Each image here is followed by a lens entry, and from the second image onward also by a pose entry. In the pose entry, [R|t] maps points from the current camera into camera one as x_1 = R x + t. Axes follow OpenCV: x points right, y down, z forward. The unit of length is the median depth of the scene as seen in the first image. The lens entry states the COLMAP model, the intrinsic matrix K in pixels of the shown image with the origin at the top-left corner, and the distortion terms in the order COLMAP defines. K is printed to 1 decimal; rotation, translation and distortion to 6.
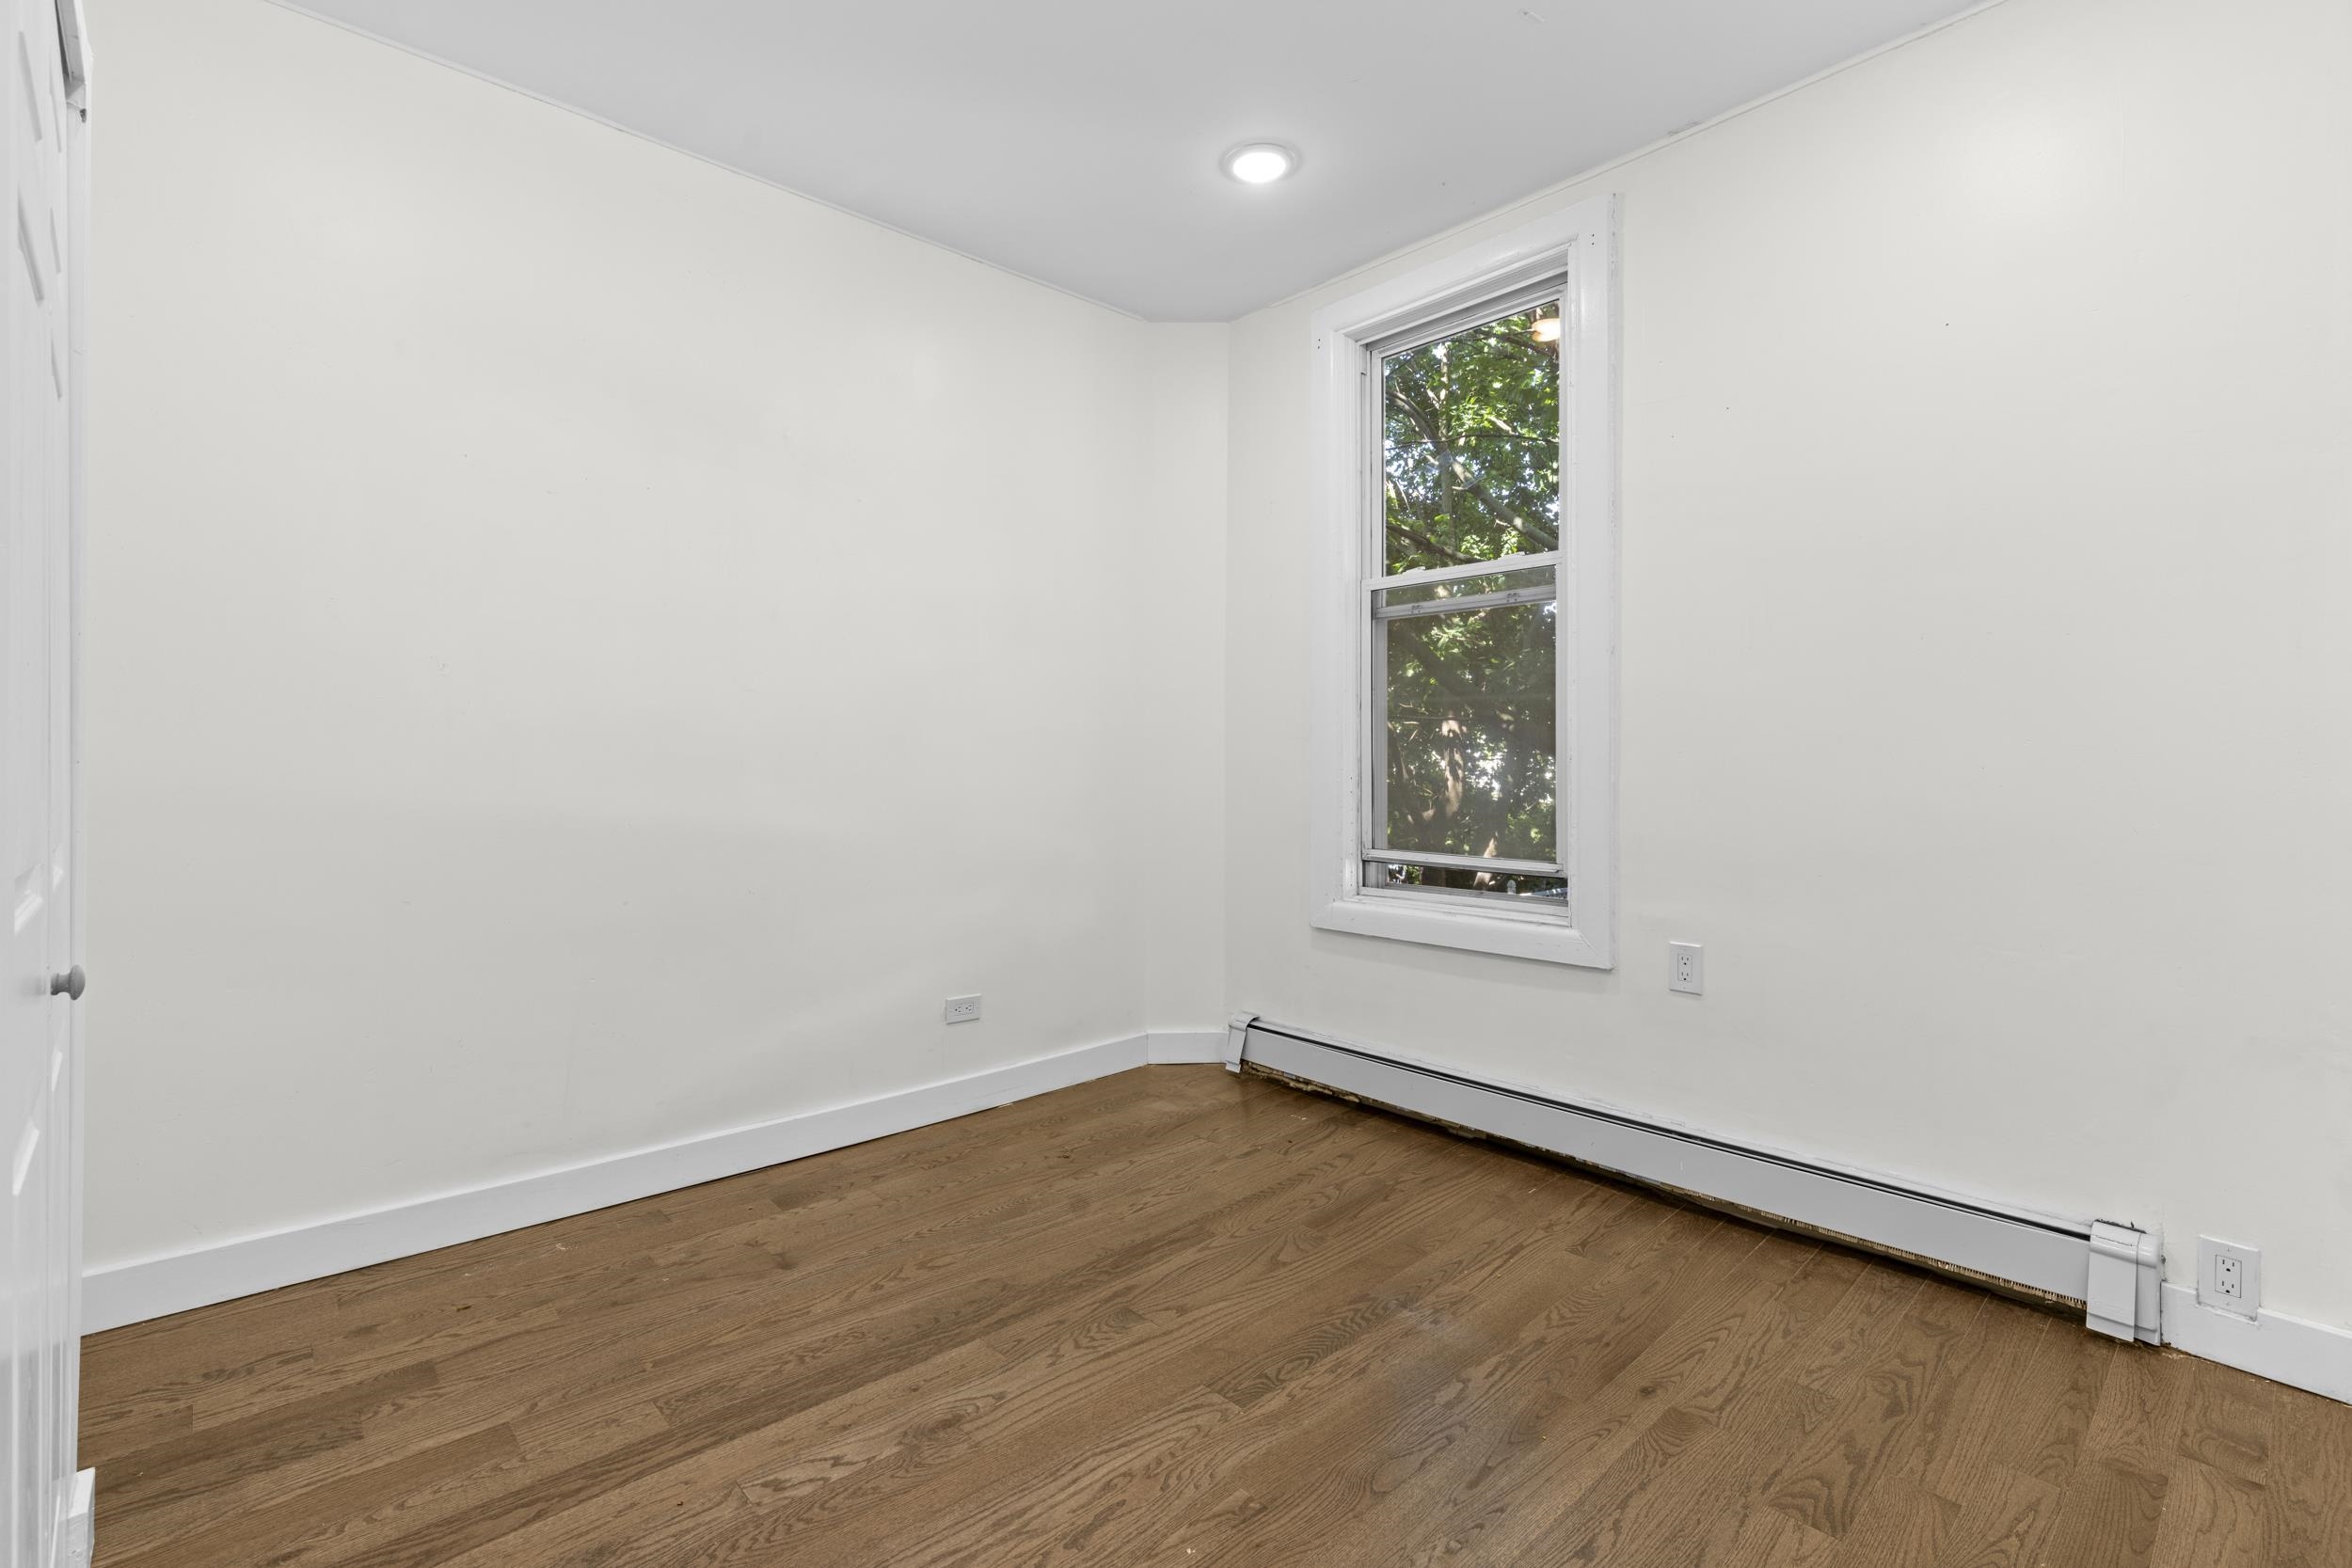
lens RADIAL K [[1055.6, 0, 1172.9], [0, 1055.6, 761.6], [0, 0, 1]] dist [0.004535, -0.001400]
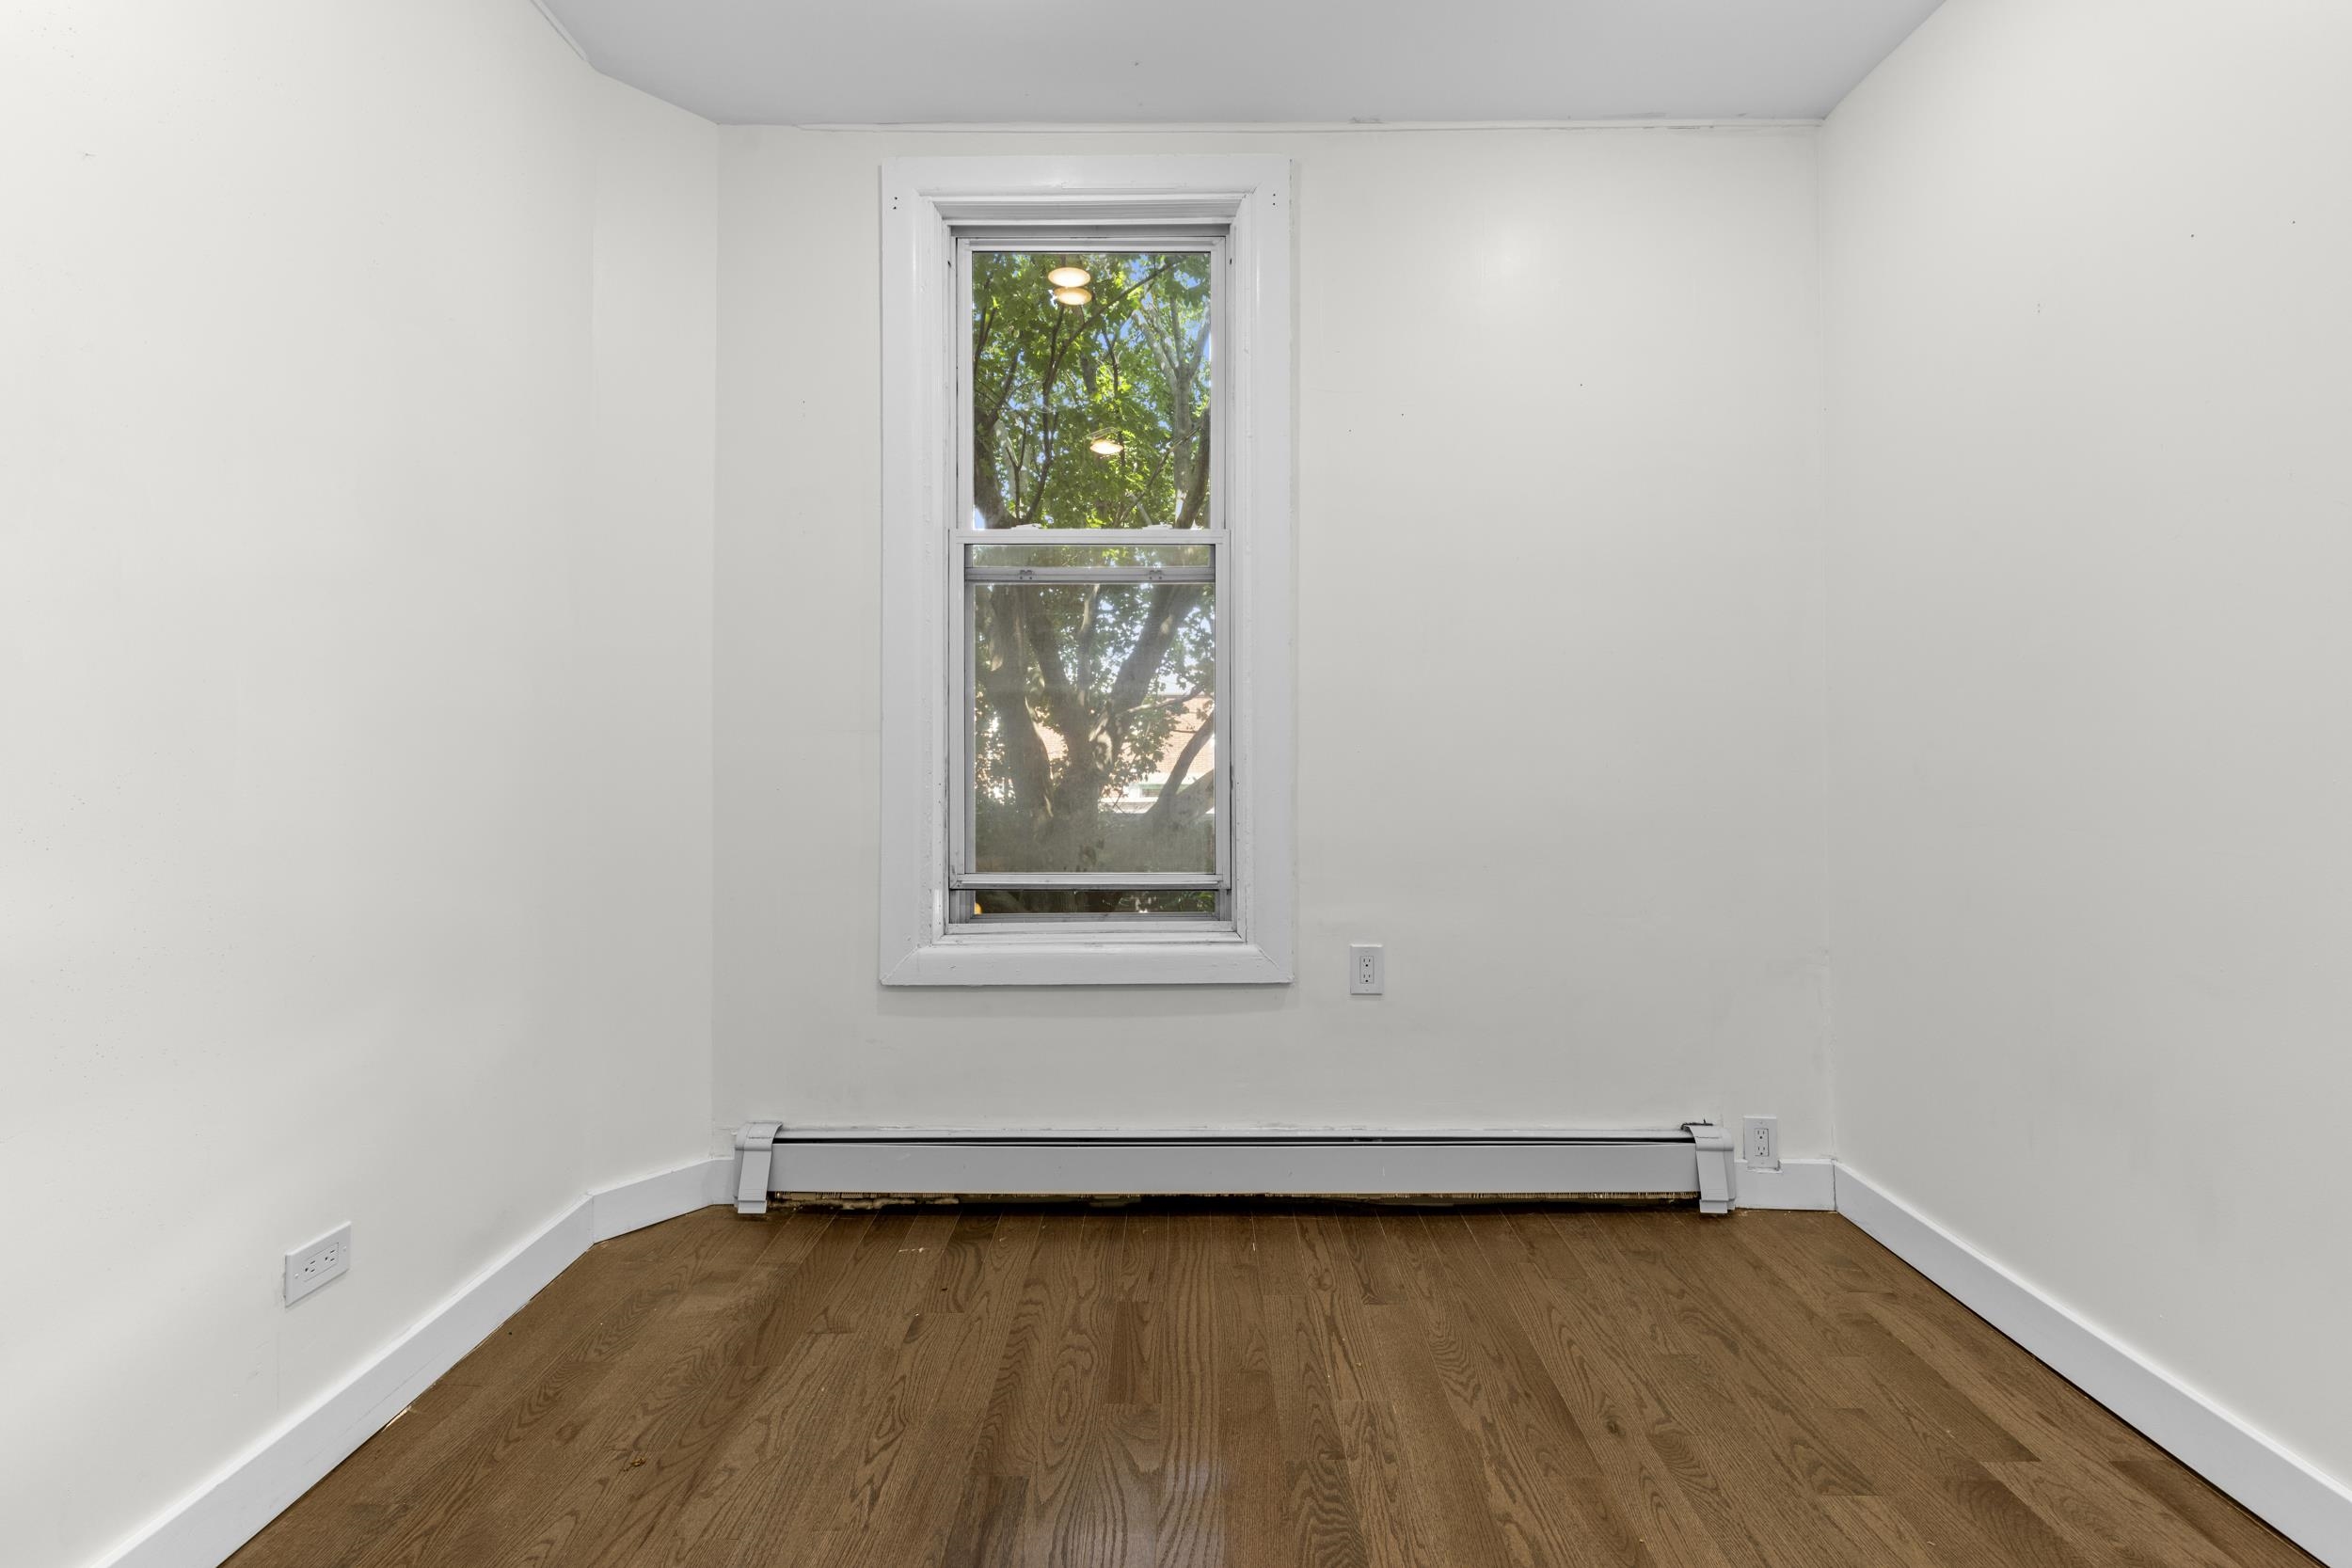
lens RADIAL K [[1055.6, 0, 1172.9], [0, 1055.6, 761.6], [0, 0, 1]] dist [0.004535, -0.001400]
pose [[0.682083, -0.001185, 0.731274, -0.331835], [0.003114, 0.999994, -0.001283, 0.000986], [-0.731268, 0.003152, 0.682083, 0.420599]]
